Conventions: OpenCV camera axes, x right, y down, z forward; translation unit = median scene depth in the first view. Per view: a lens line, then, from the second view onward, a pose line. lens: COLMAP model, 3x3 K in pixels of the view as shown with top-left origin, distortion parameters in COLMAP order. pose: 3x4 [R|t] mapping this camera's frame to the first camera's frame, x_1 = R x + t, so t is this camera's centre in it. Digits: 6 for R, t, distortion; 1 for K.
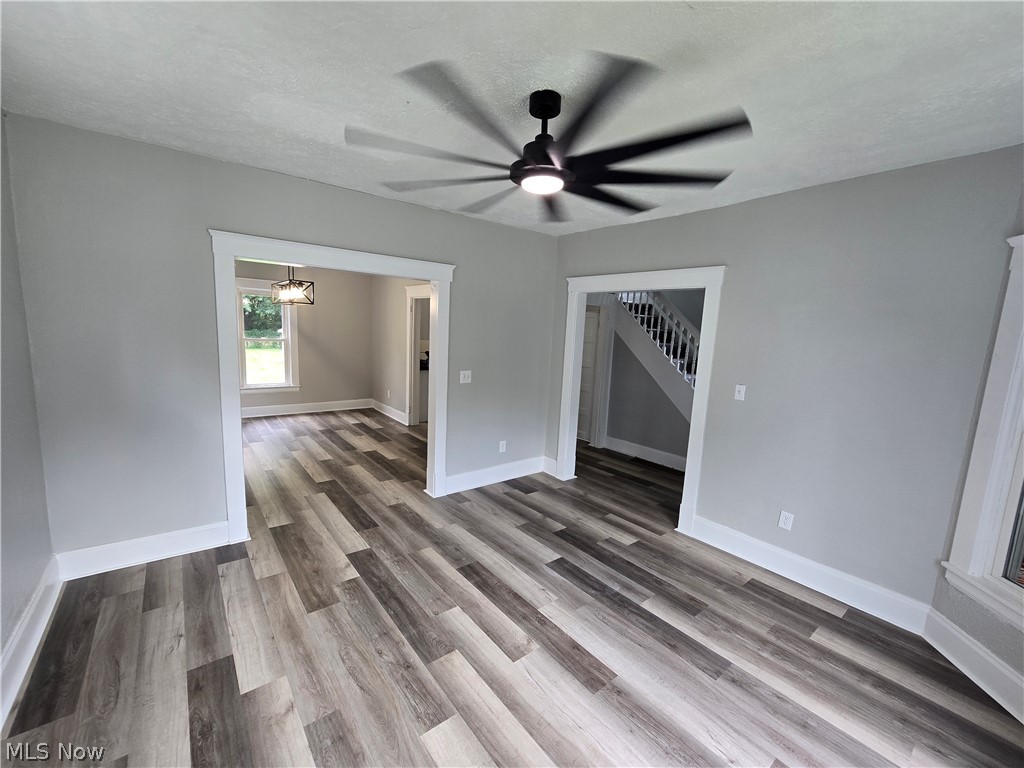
lens RADIAL K [[419.4, 0, 512.8], [0, 419.4, 387.4], [0, 0, 1]] dist [-0.003616, 0.000174]
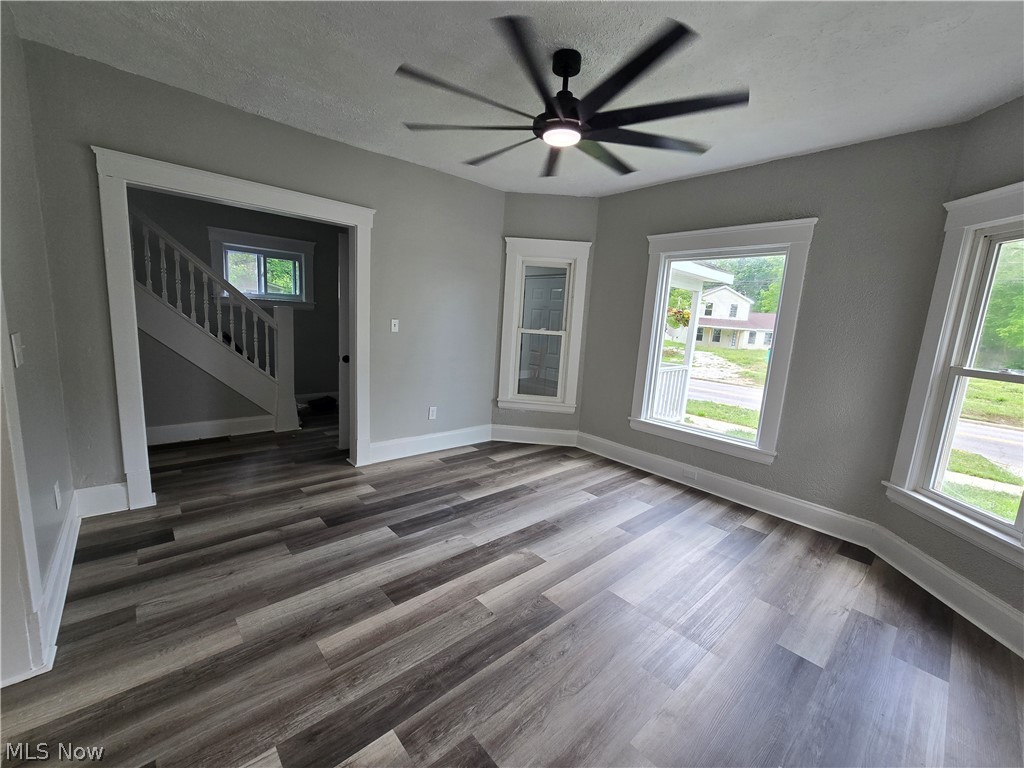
lens RADIAL K [[419.4, 0, 515.3], [0, 419.4, 387.9], [0, 0, 1]] dist [-0.003616, 0.000174]
pose [[-0.061128, -0.216747, 0.974312, -0.802977], [0.074558, 0.972419, 0.221004, -0.063333], [-0.995341, 0.086153, -0.043282, 0.854379]]
